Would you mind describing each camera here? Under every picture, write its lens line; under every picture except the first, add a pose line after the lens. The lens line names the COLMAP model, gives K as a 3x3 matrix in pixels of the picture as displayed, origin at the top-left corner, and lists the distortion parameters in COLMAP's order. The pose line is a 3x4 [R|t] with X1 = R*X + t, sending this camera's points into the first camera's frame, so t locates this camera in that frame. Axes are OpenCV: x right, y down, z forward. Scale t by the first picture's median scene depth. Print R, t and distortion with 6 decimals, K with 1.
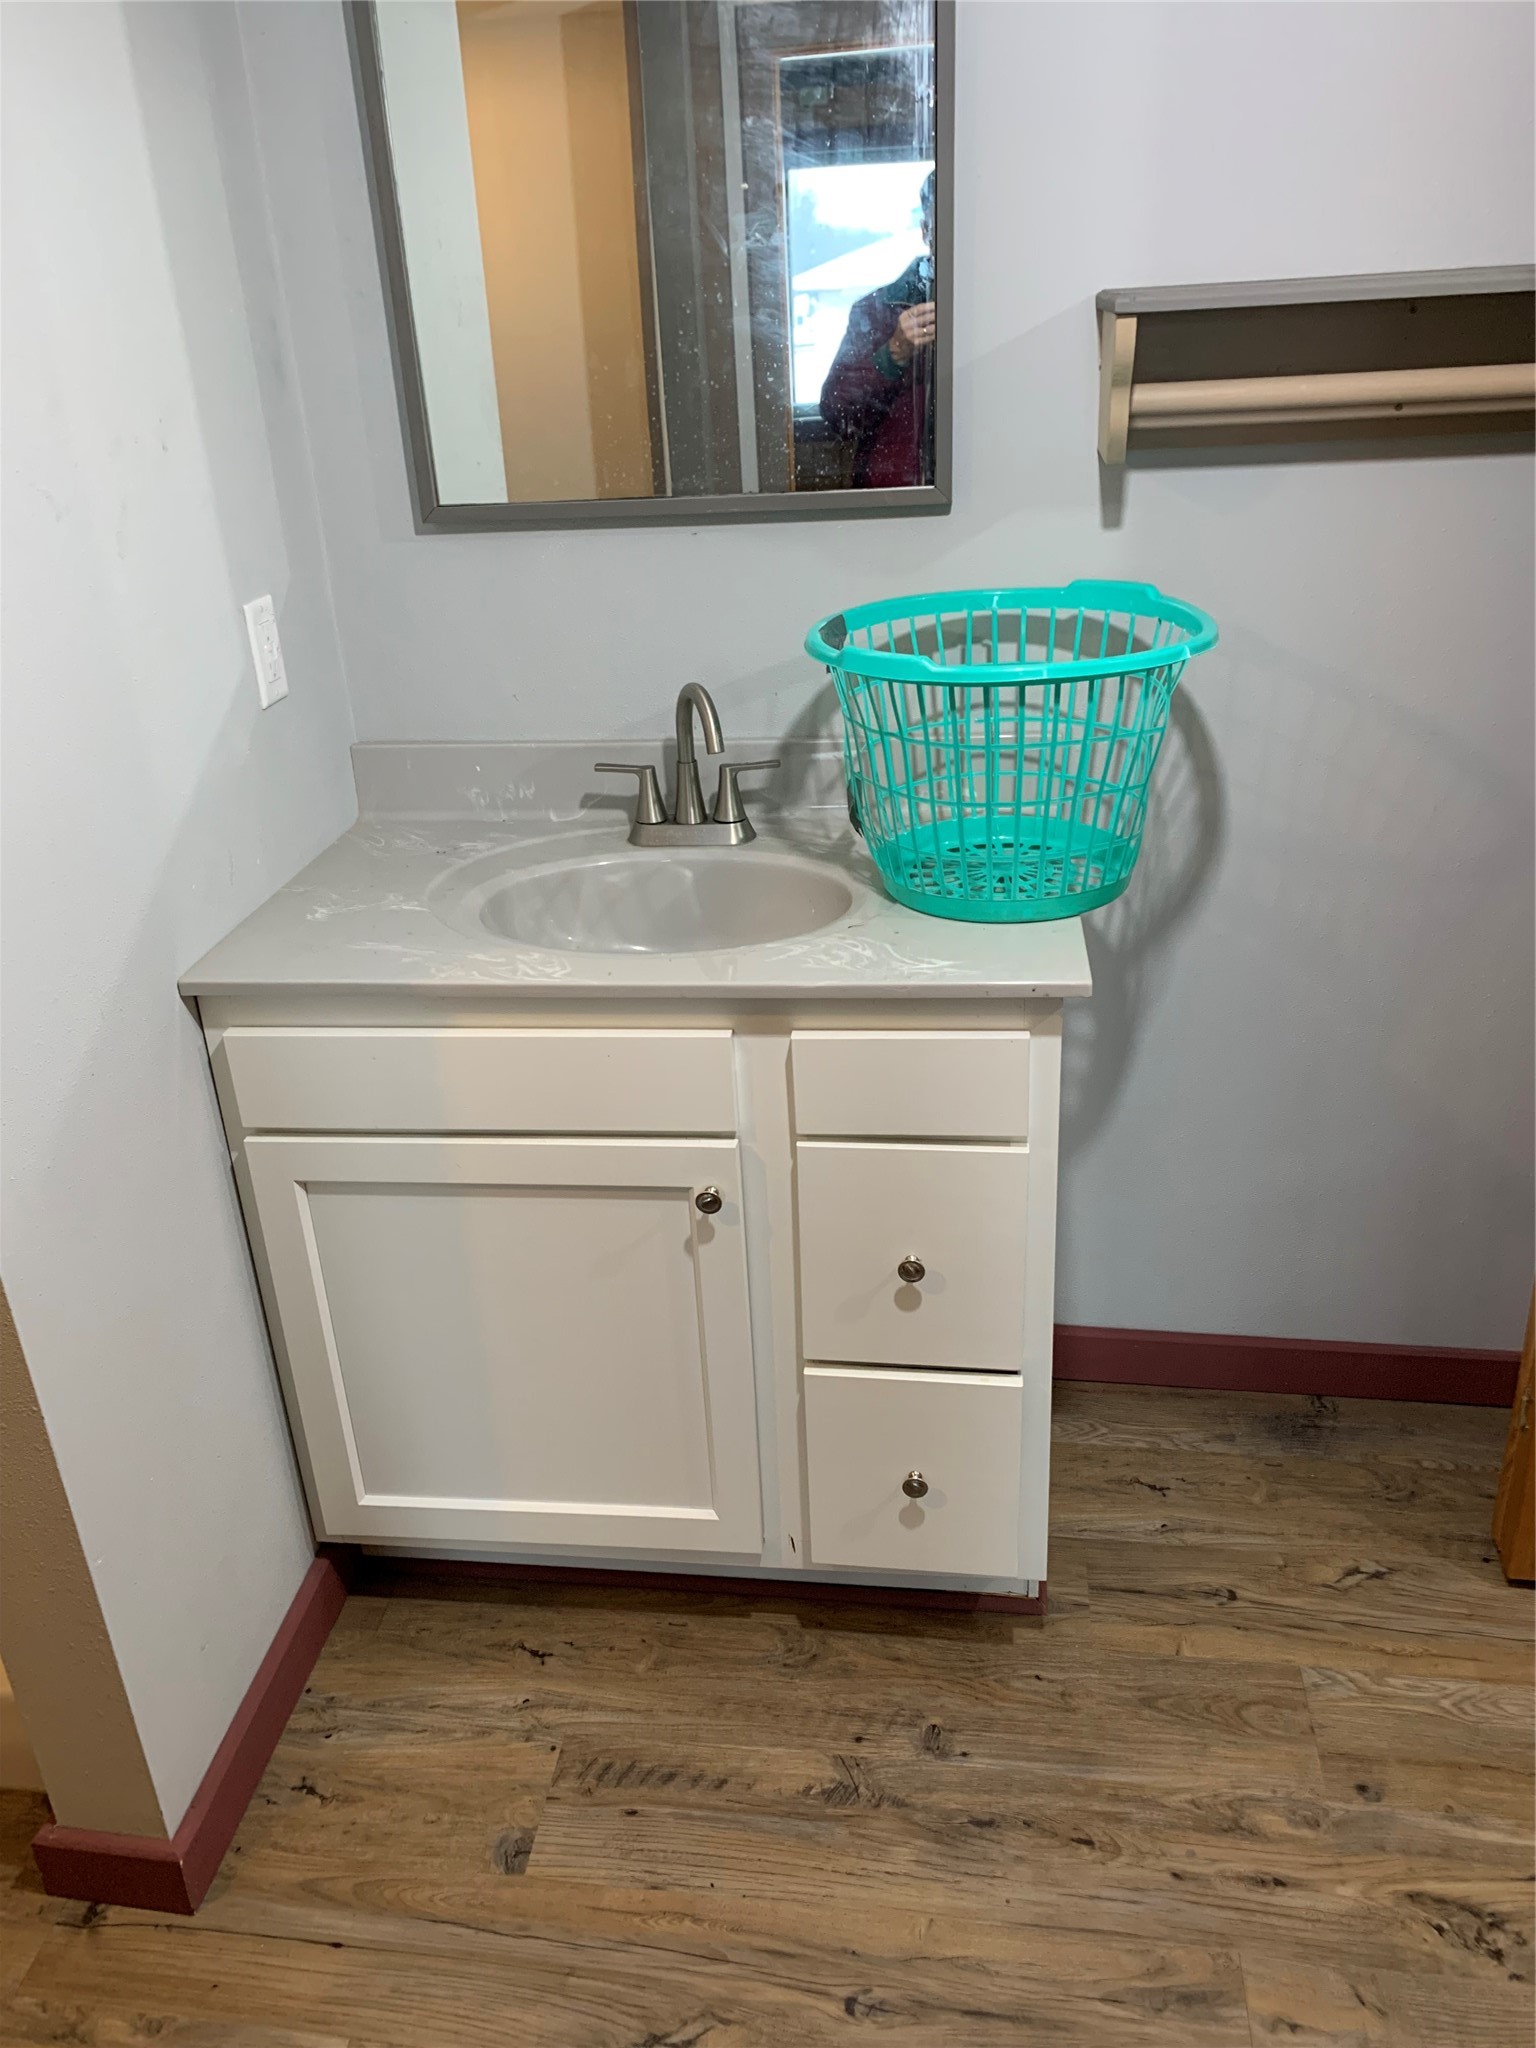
lens RADIAL K [[1566.2, 0, 737.0], [0, 1566.2, 1017.8], [0, 0, 1]] dist [0.043520, -0.031716]
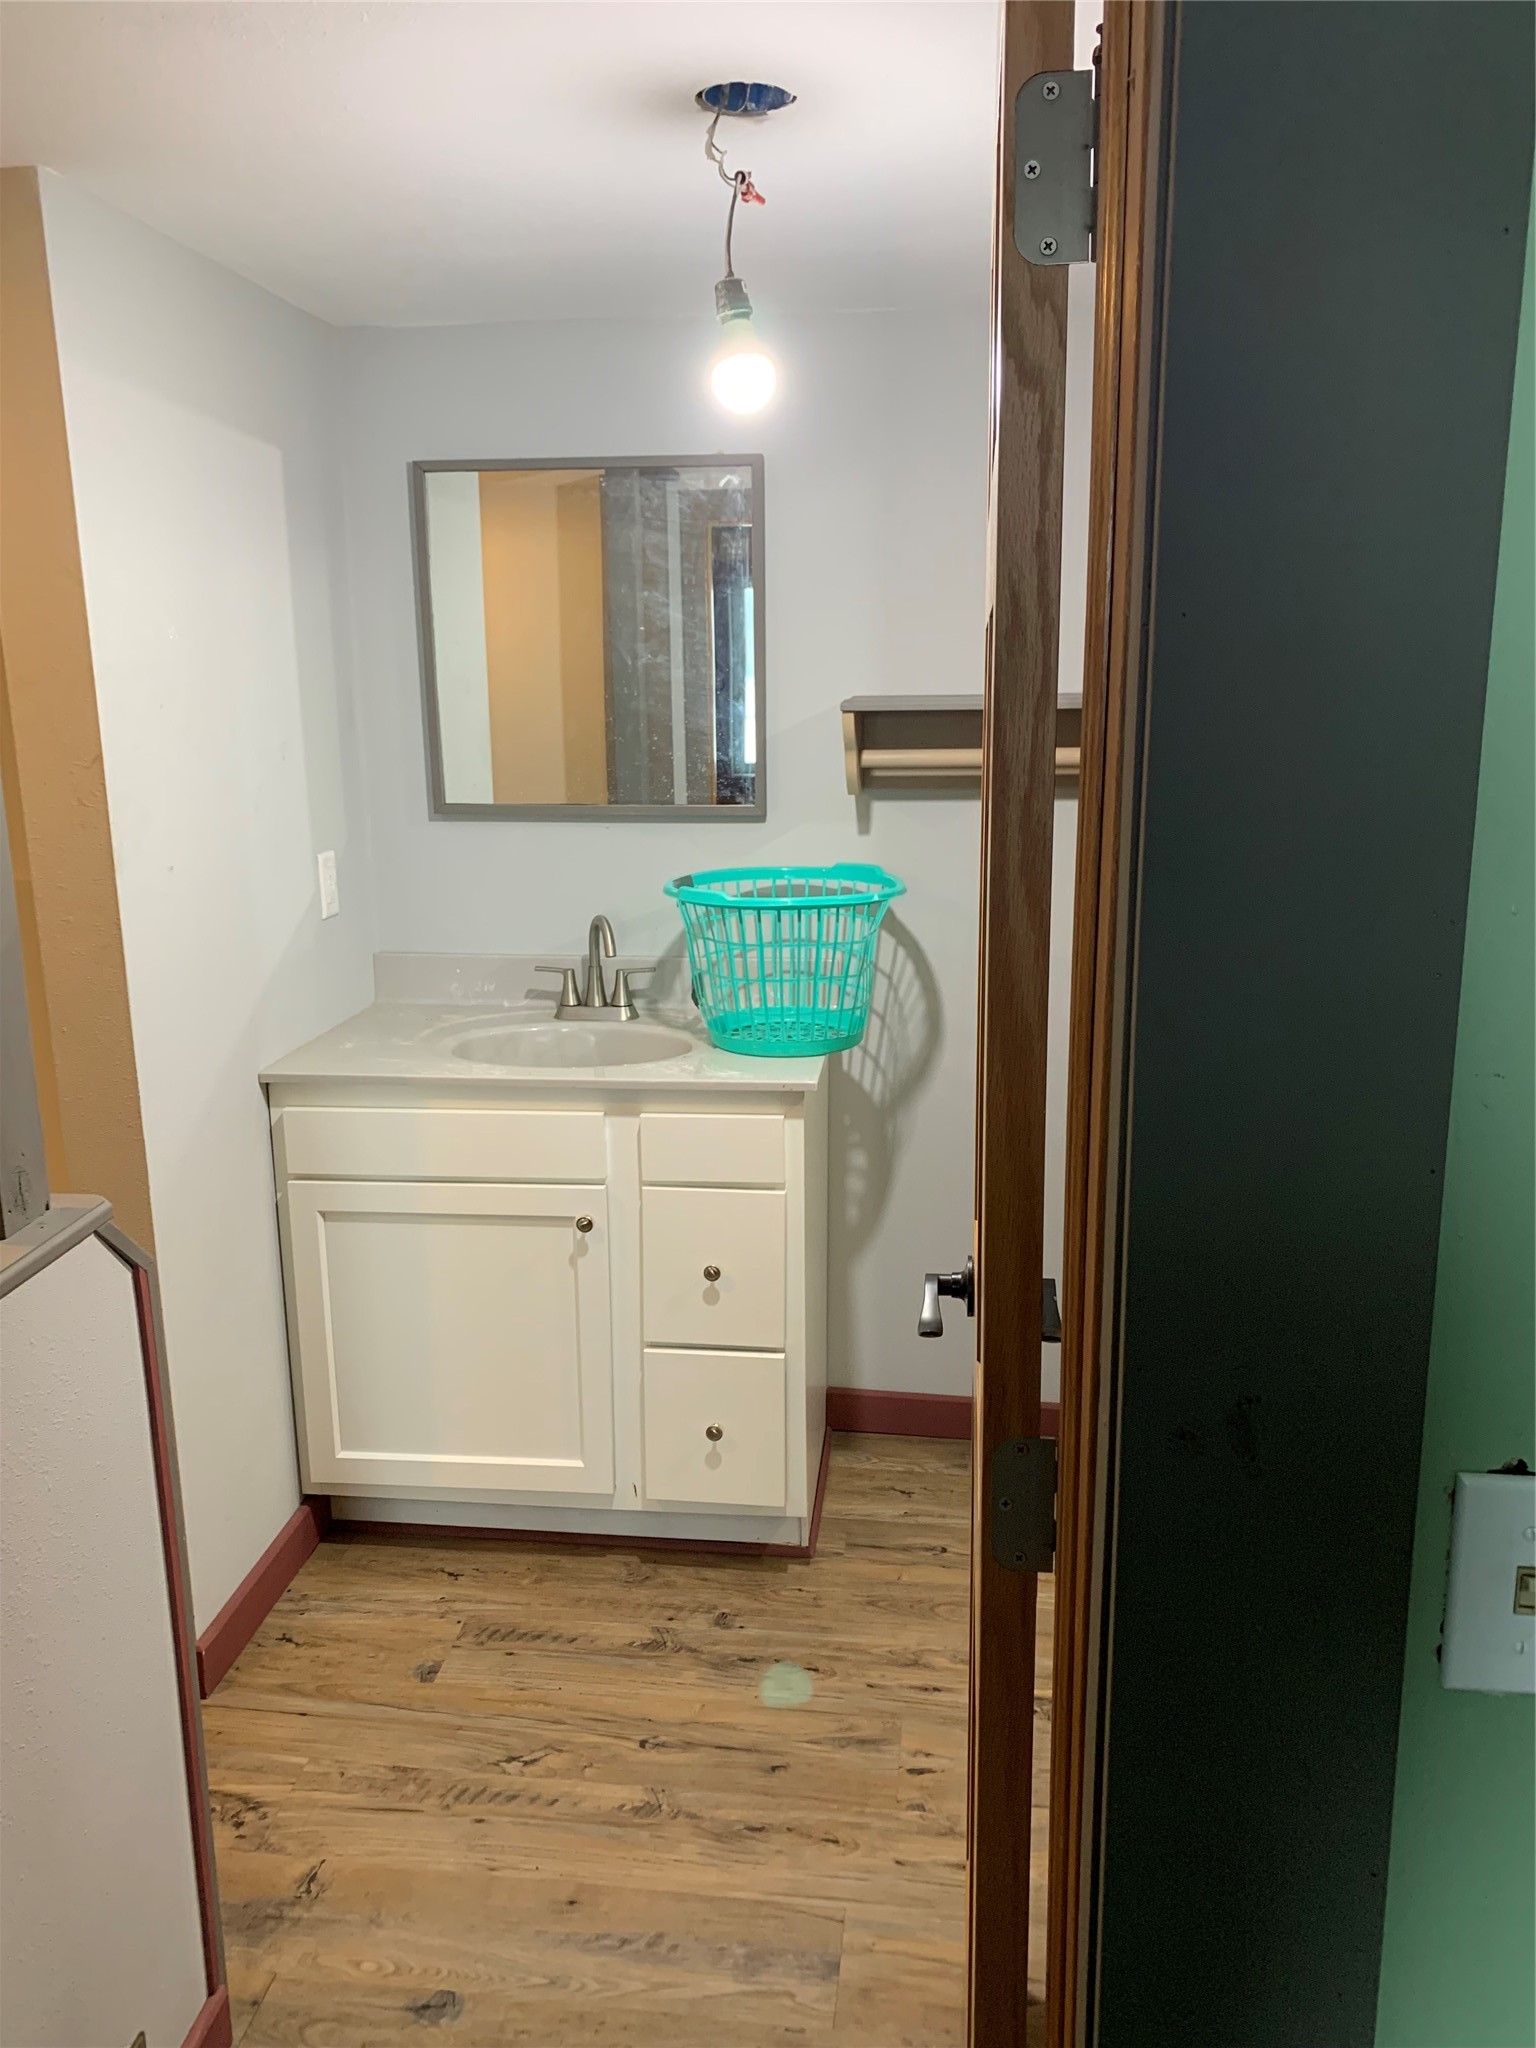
lens RADIAL K [[1566.2, 0, 758.4], [0, 1566.2, 1020.1], [0, 0, 1]] dist [0.043520, -0.031716]
pose [[0.998780, 0.041359, 0.026989, 0.096120], [-0.034848, 0.977451, -0.208267, 0.218851], [-0.034994, 0.207073, 0.977700, -0.538099]]
